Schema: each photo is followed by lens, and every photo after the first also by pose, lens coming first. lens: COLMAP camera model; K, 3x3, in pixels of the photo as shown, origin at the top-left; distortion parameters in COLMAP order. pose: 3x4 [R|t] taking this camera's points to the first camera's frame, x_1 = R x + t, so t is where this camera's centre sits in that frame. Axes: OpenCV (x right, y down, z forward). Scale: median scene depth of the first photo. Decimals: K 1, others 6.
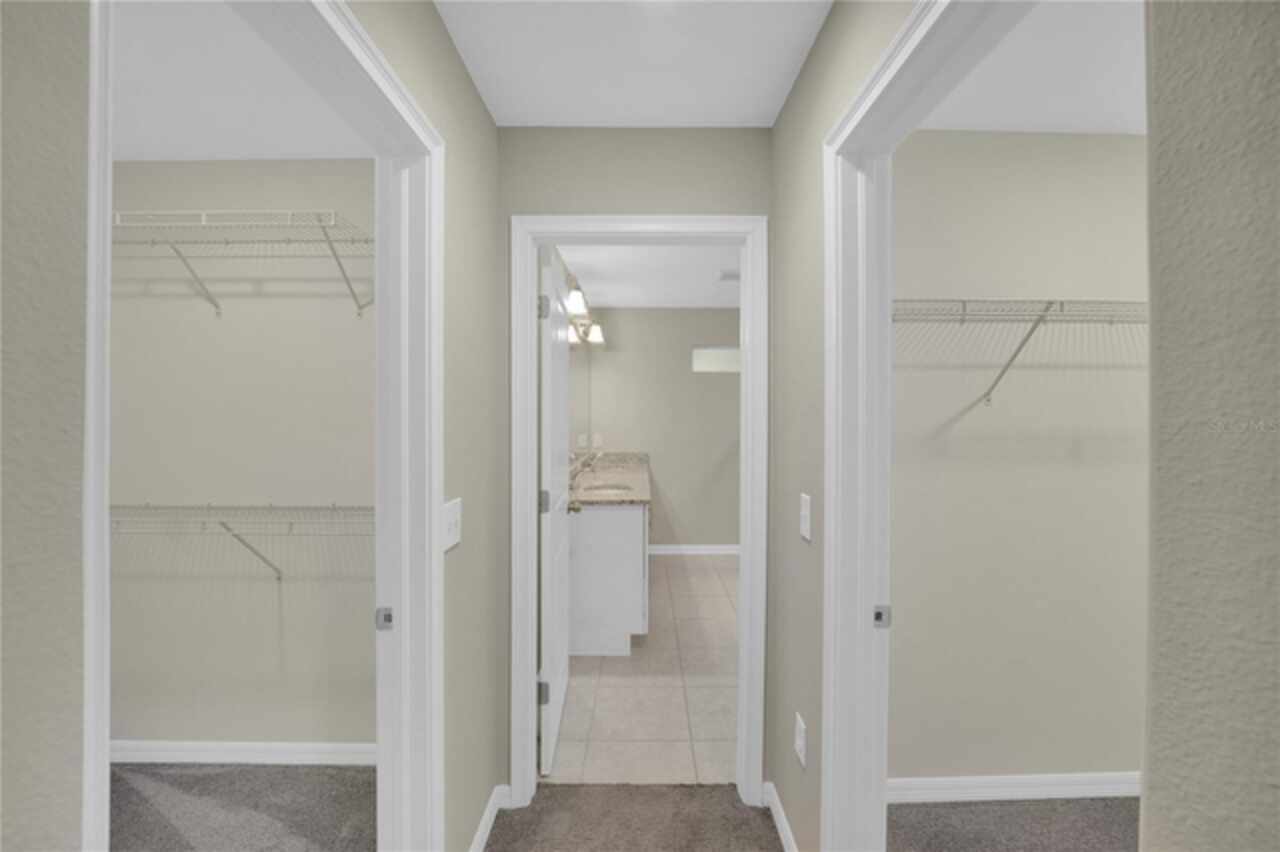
lens RADIAL K [[525.7, 0, 651.8], [0, 525.7, 410.1], [0, 0, 1]] dist [-0.017000, 0.000308]
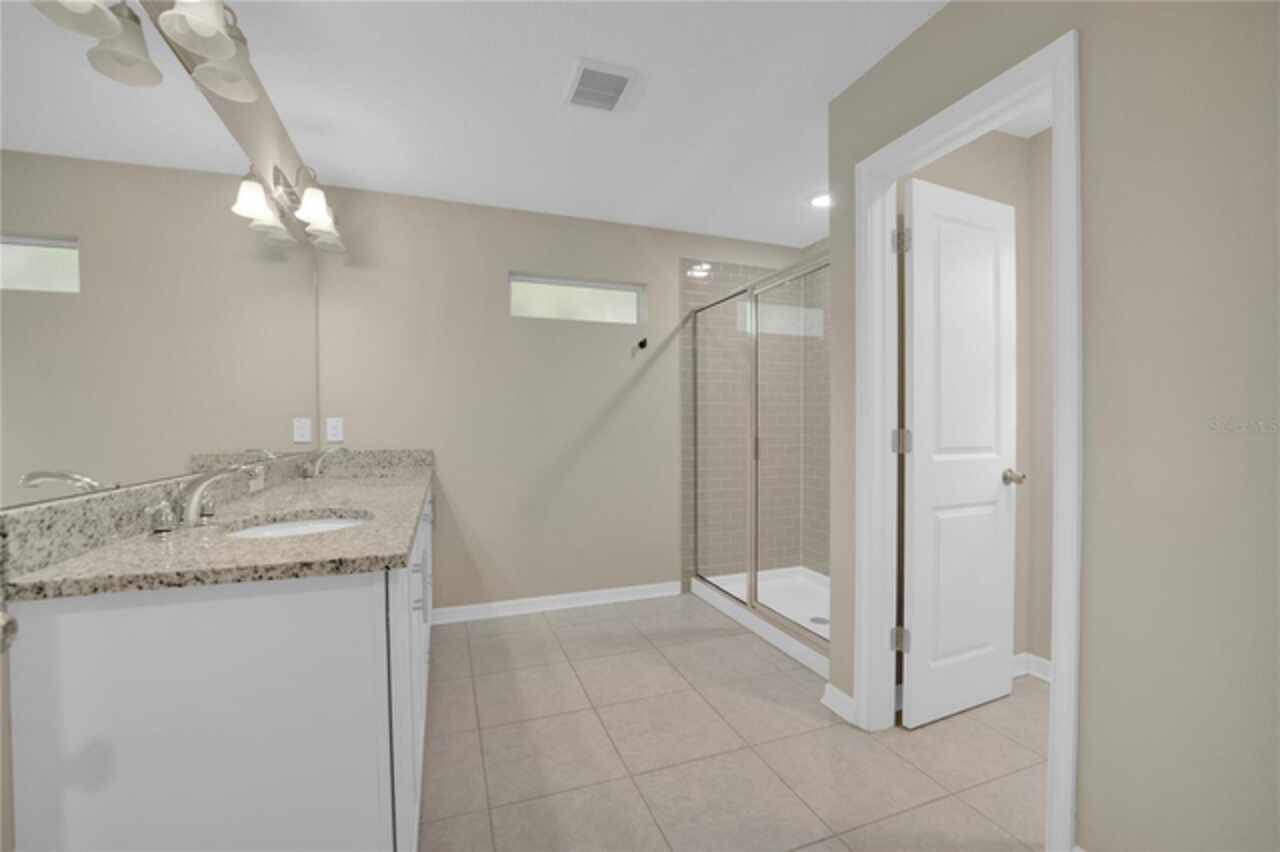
lens RADIAL K [[525.7, 0, 645.6], [0, 525.7, 424.1], [0, 0, 1]] dist [-0.019355, 0.000331]
pose [[0.939420, -0.007725, 0.342681, 0.026037], [0.008034, 0.999968, 0.000519, 0.095038], [-0.342674, 0.002266, 0.939452, 0.655085]]
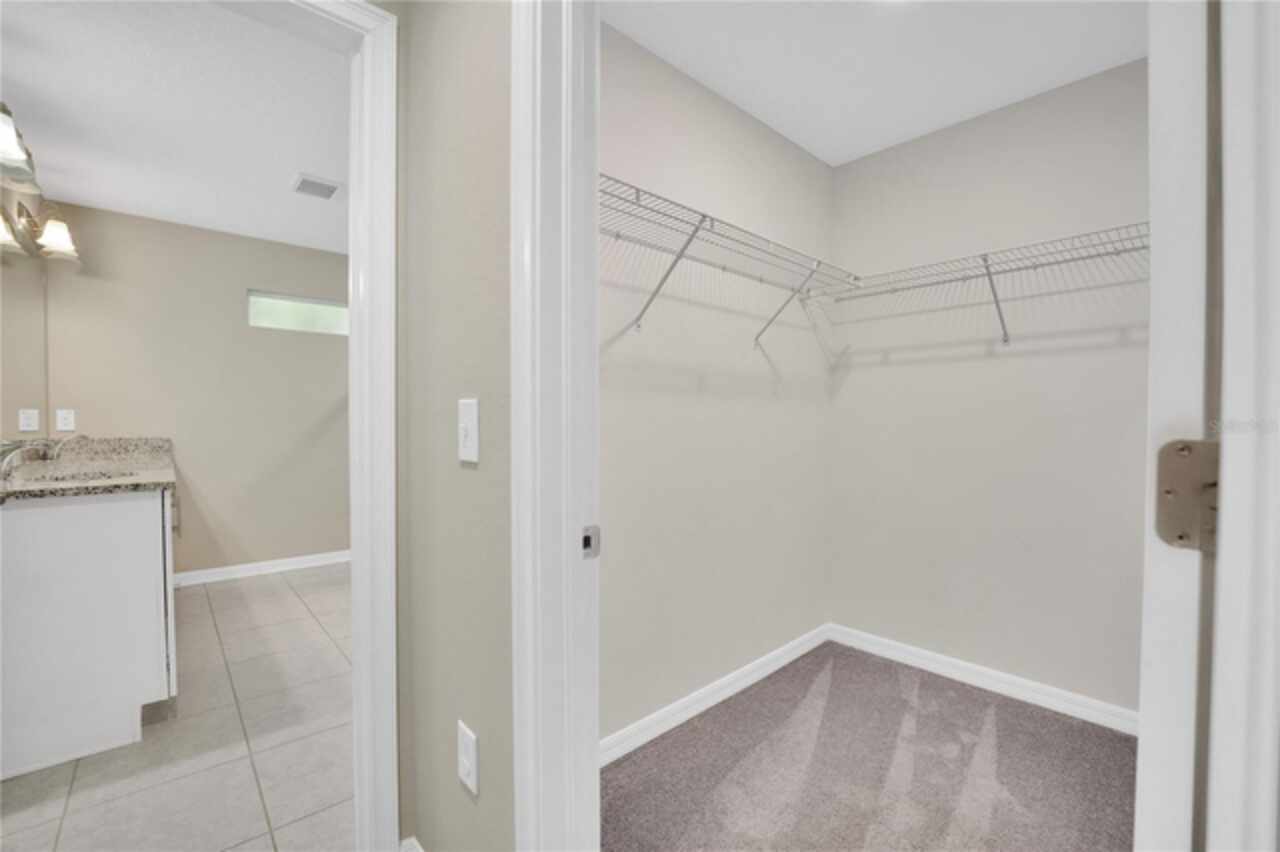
lens RADIAL K [[541.1, 0, 640.0], [0, 541.1, 426.0], [0, 0, 1]] dist [-0.035756, 0.006599]
pose [[0.752841, -0.009505, 0.658134, 0.000994], [-0.001254, 0.999873, 0.015875, 0.094965], [-0.658202, -0.012777, 0.752733, 0.168463]]
